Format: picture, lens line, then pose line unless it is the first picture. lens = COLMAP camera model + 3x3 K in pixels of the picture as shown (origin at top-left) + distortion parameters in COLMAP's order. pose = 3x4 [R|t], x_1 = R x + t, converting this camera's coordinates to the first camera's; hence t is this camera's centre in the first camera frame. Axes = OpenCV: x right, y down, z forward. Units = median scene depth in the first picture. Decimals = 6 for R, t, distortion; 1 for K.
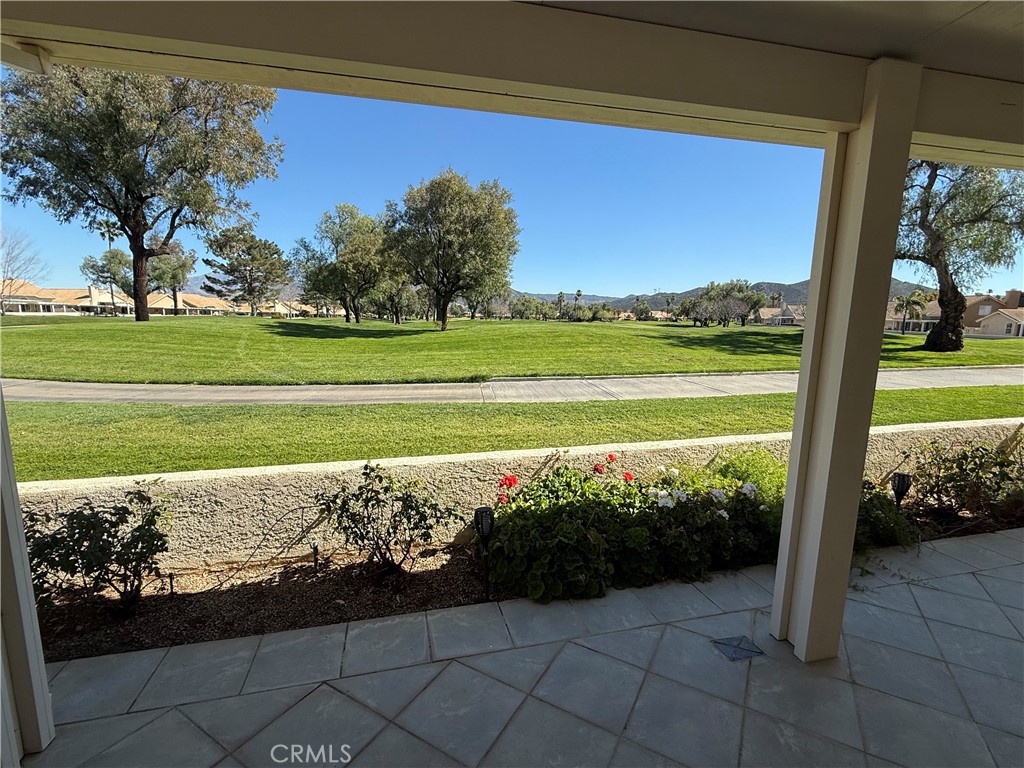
lens RADIAL K [[463.1, 0, 514.1], [0, 463.1, 383.2], [0, 0, 1]] dist [-0.001401, -0.000672]
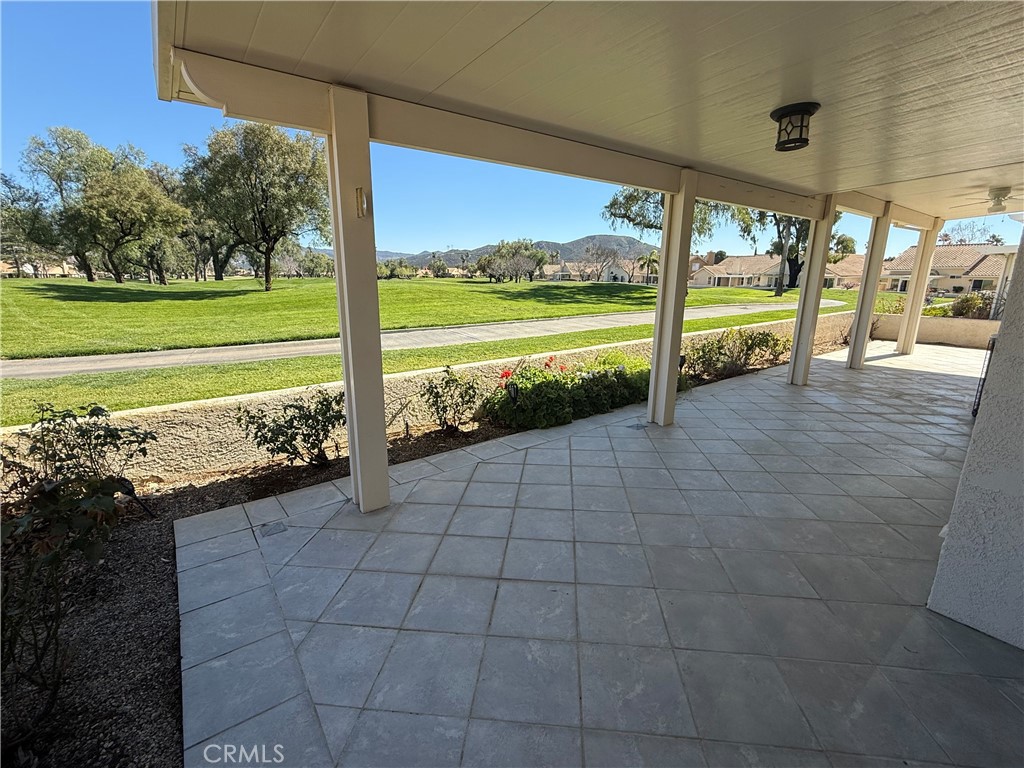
lens RADIAL K [[463.1, 0, 512.7], [0, 463.1, 382.1], [0, 0, 1]] dist [-0.001401, -0.000672]
pose [[0.911111, -0.100921, 0.399614, -0.107957], [0.065801, 0.992740, 0.100688, 0.011447], [-0.406874, -0.065443, 0.911137, -0.088834]]
